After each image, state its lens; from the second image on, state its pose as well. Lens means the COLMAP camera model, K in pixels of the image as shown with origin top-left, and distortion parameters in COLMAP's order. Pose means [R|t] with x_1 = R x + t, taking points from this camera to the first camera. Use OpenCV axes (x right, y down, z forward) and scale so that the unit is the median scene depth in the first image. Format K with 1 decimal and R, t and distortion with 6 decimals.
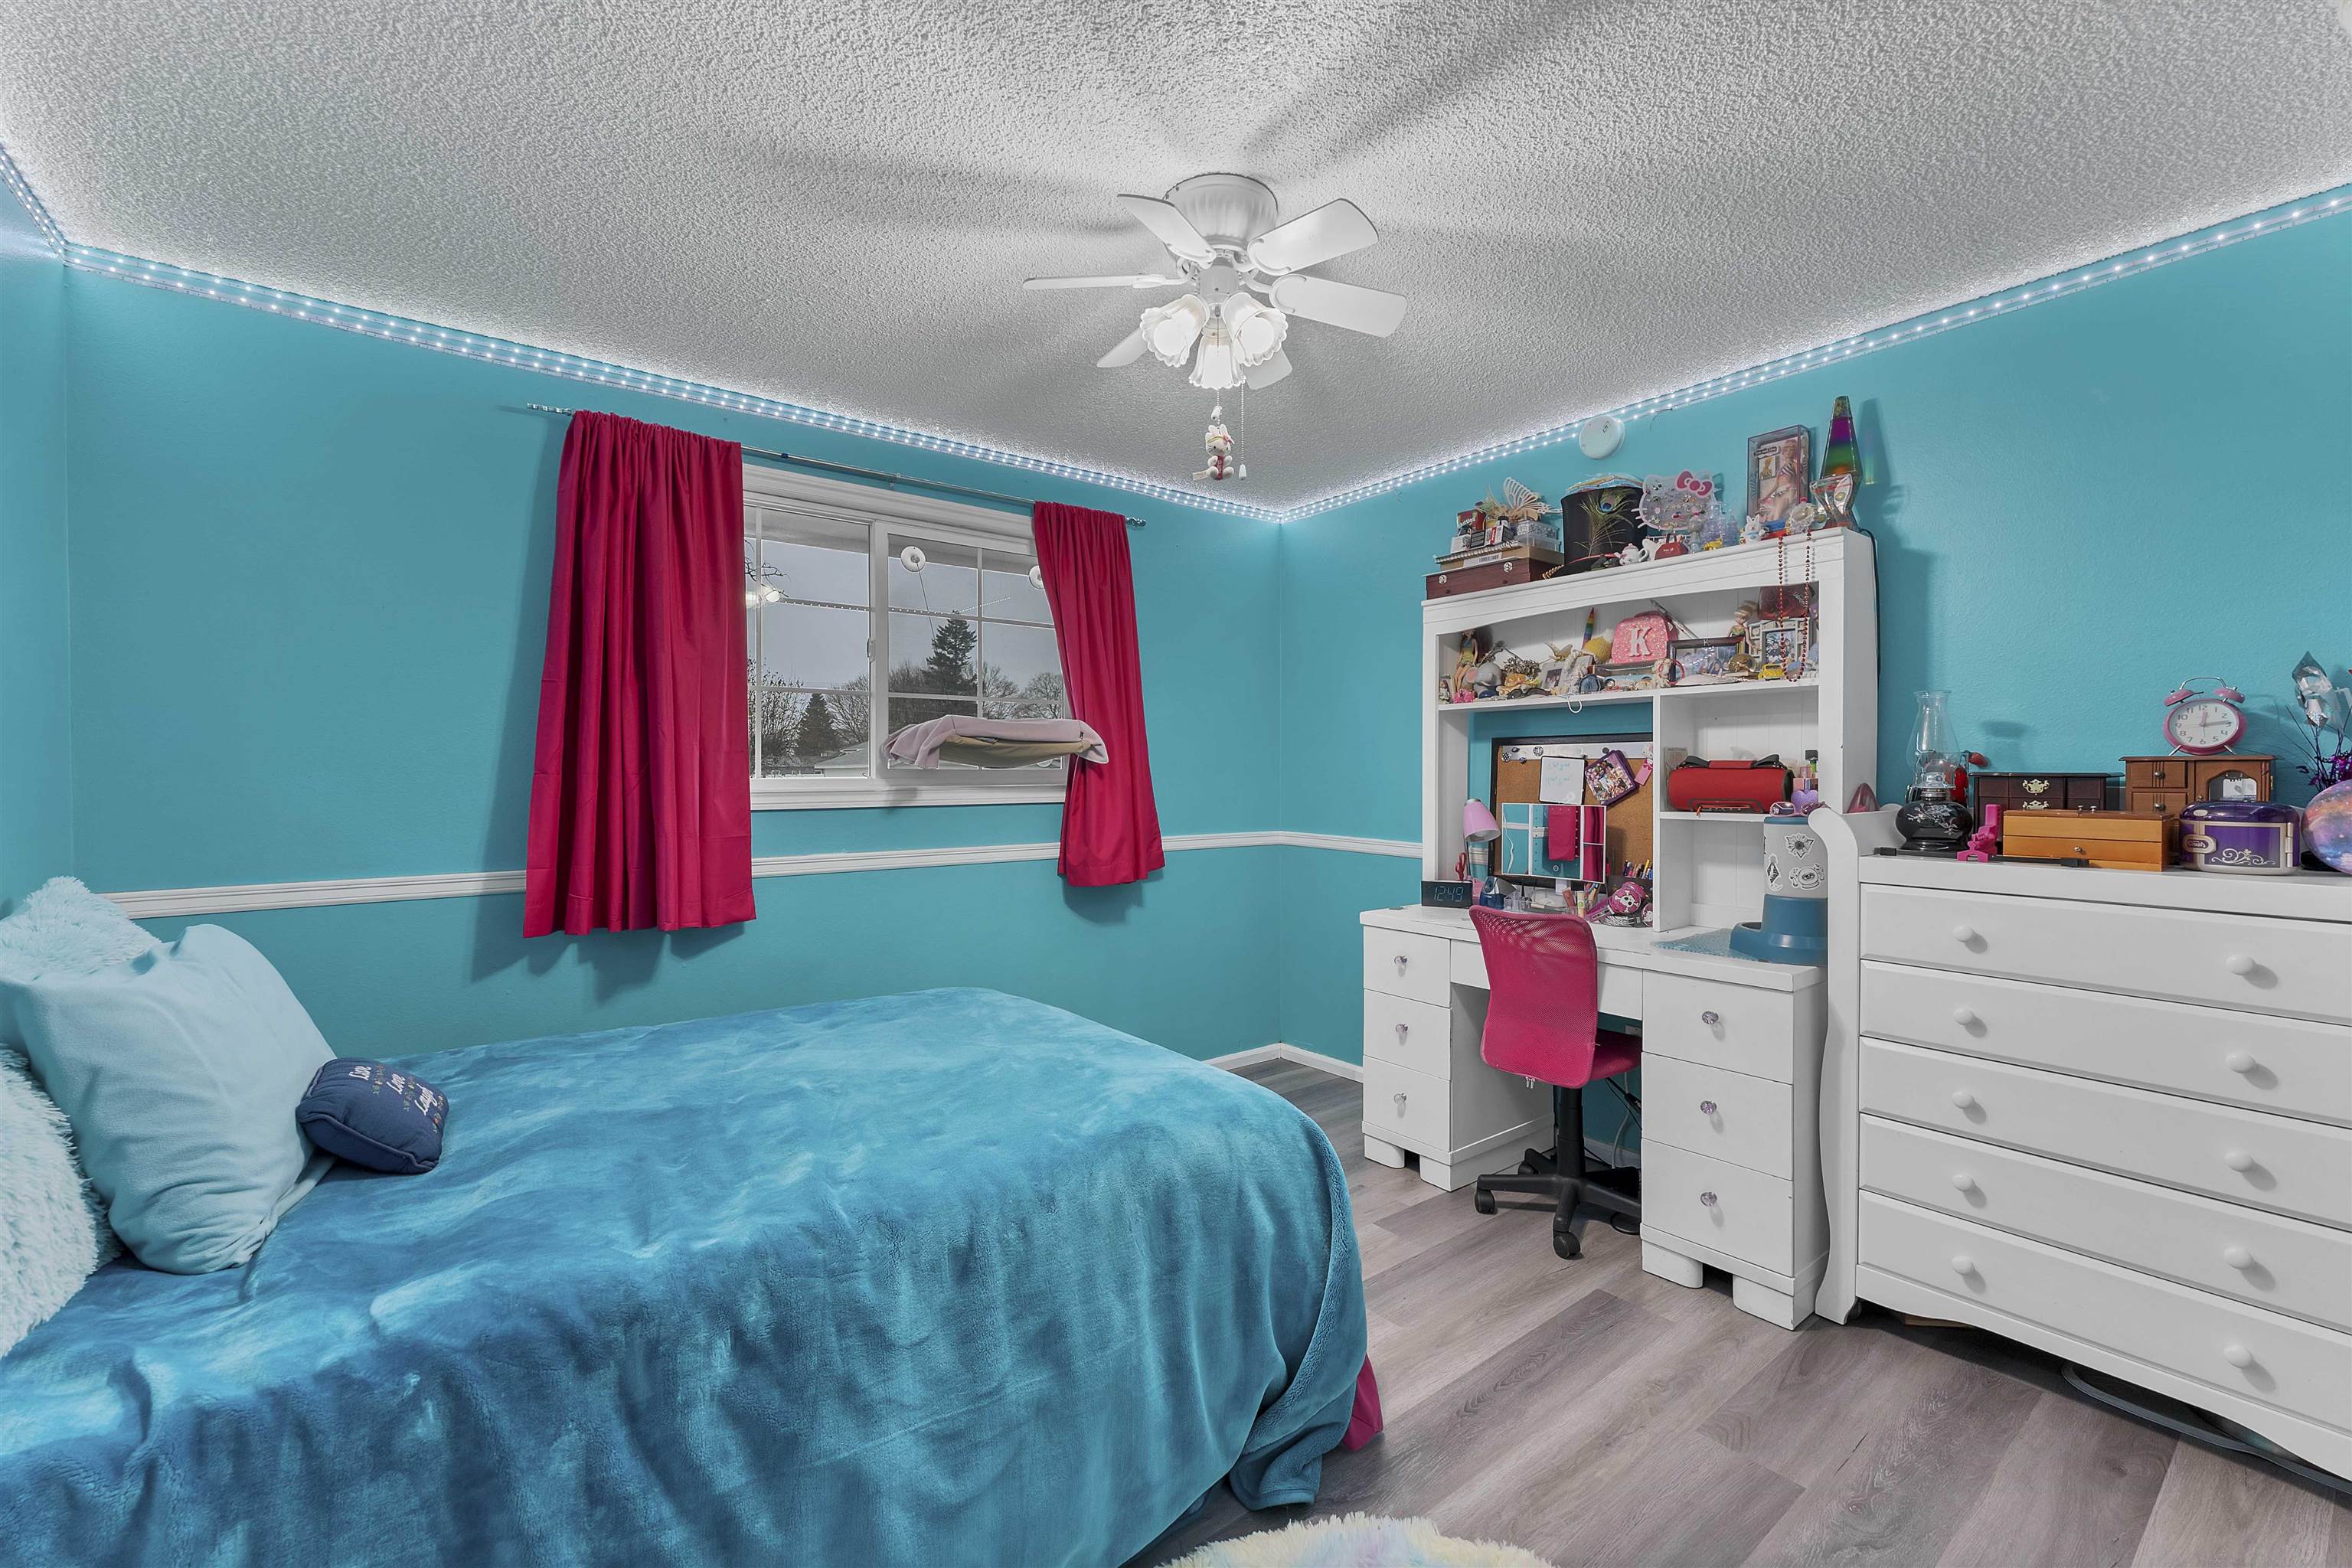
lens RADIAL K [[979.0, 0, 1178.8], [0, 979.0, 768.3], [0, 0, 1]] dist [0.002778, 0.000631]
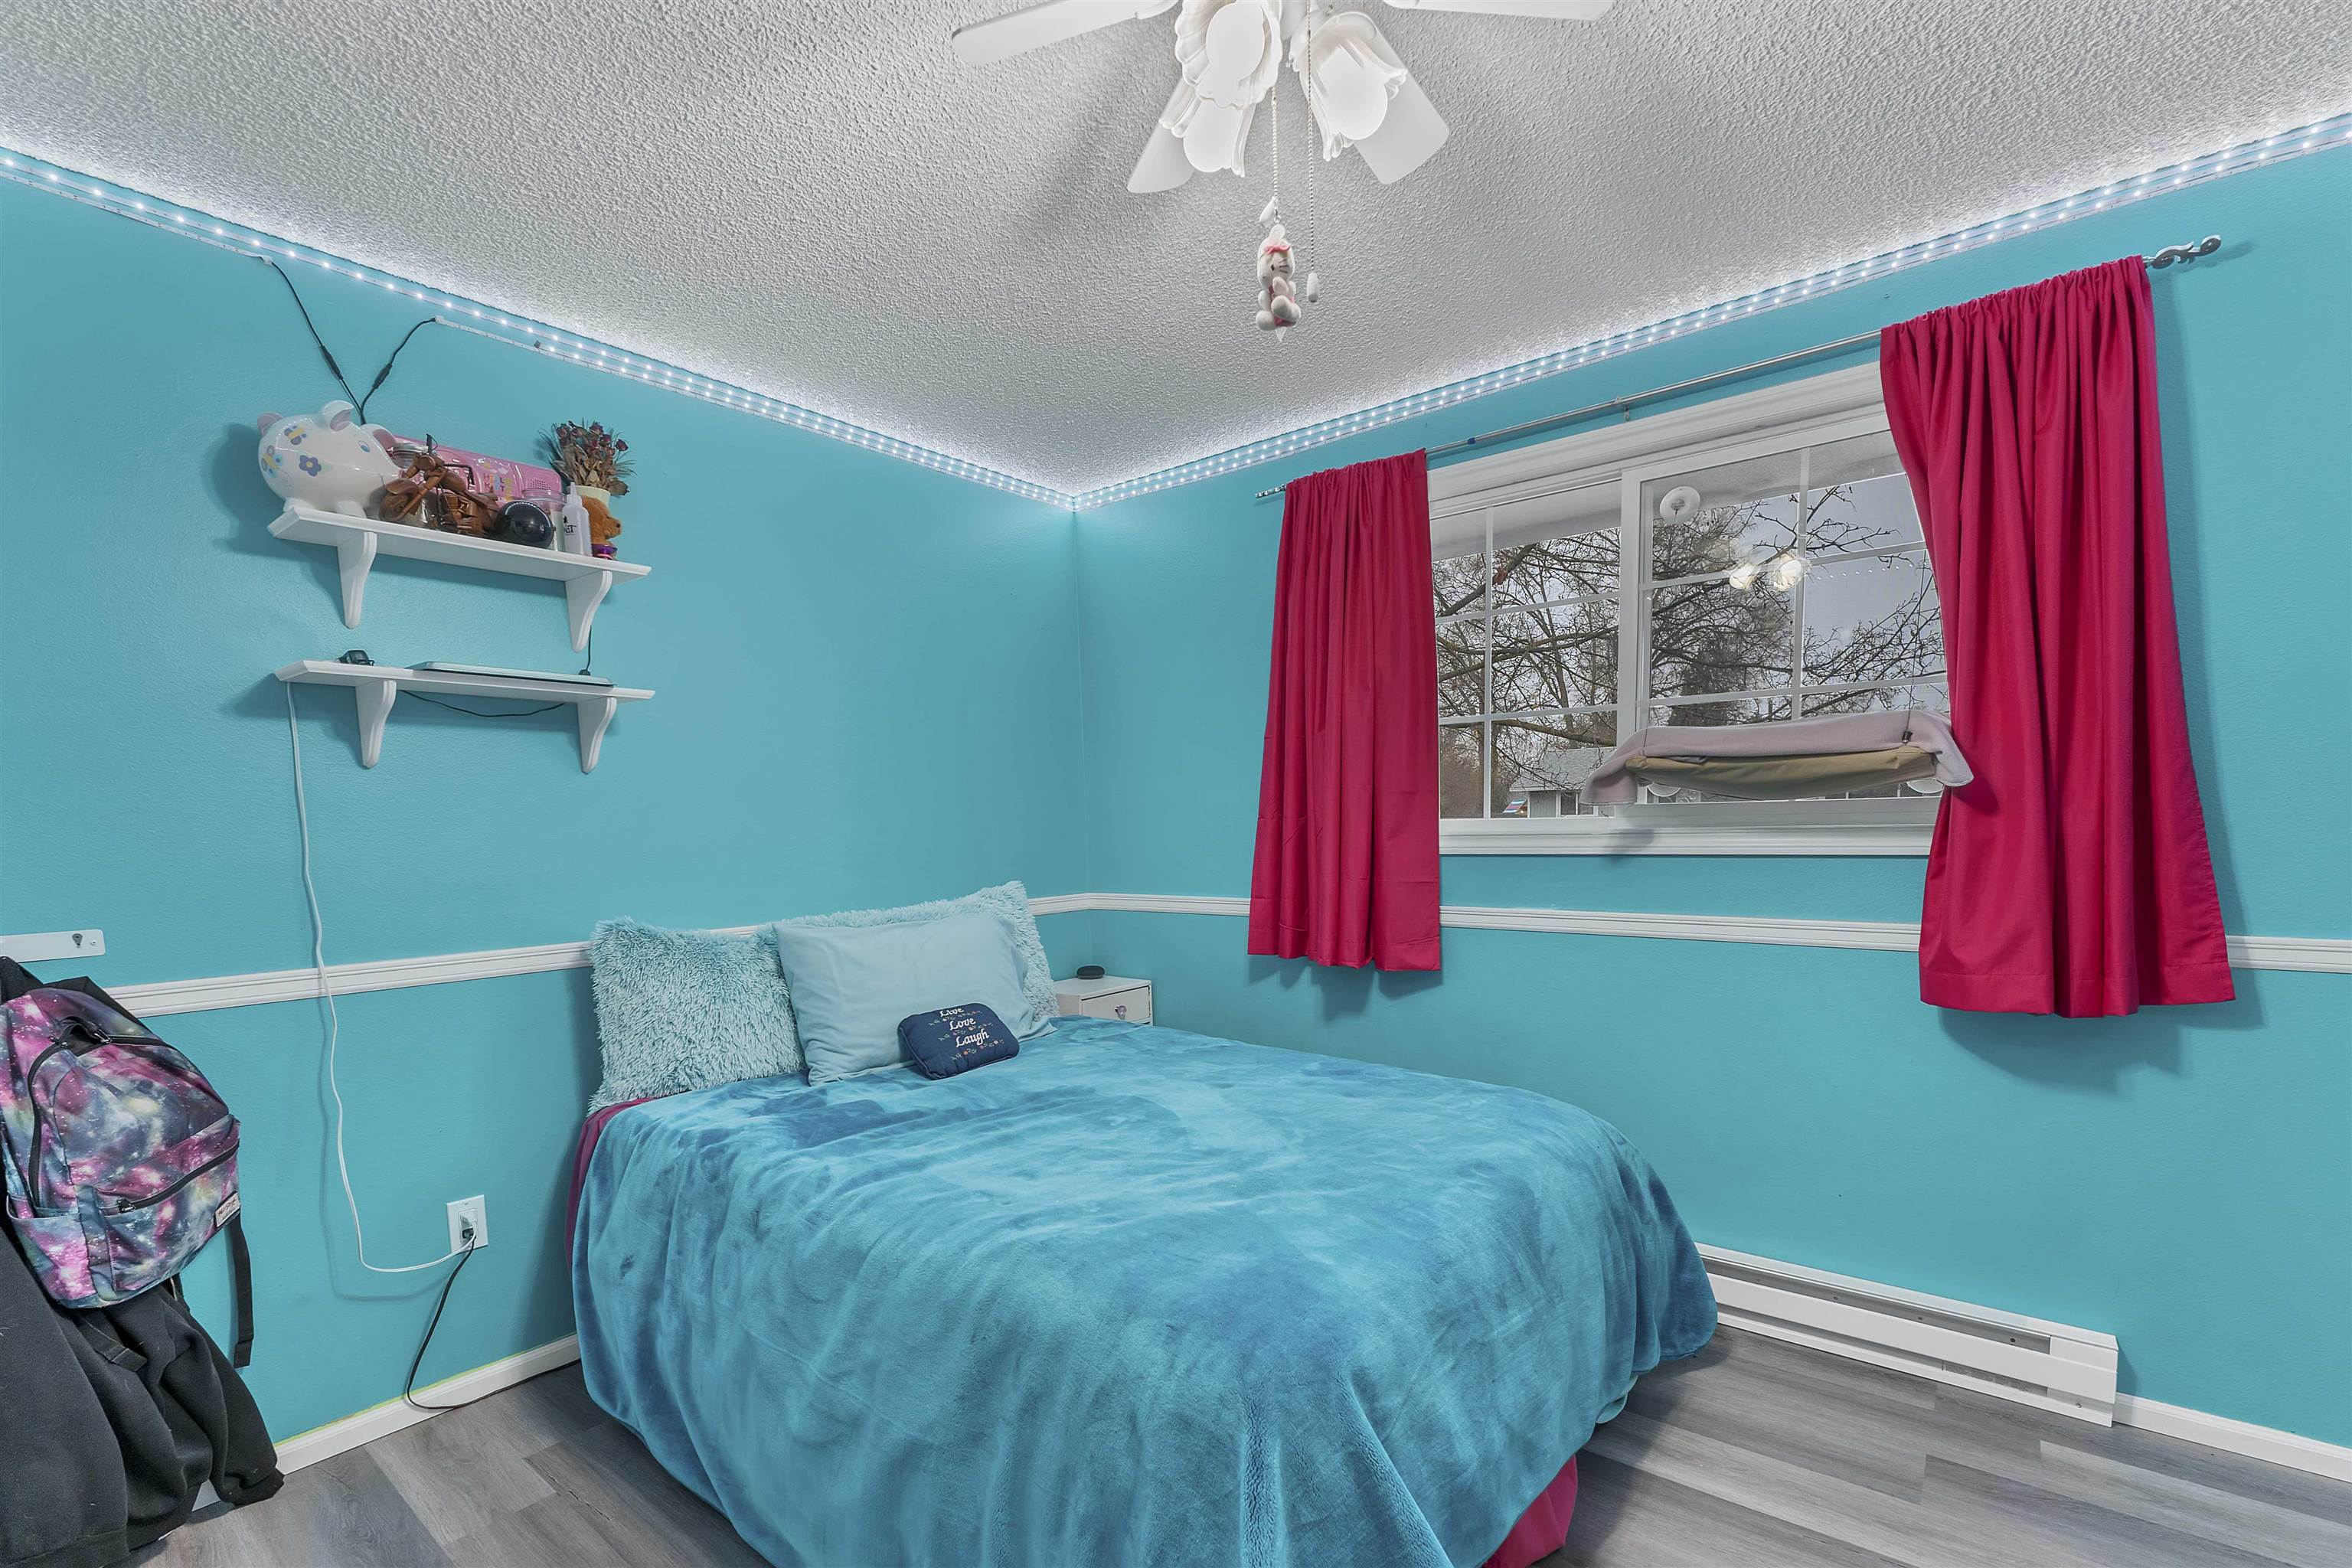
lens RADIAL K [[1026.5, 0, 1167.9], [0, 1026.5, 926.6], [0, 0, 1]] dist [0.001029, -0.000006]
pose [[0.210875, 0.096955, -0.972693, 0.467473], [0.026180, 0.994152, 0.104769, 0.002341], [0.977162, -0.047558, 0.207104, 0.545491]]
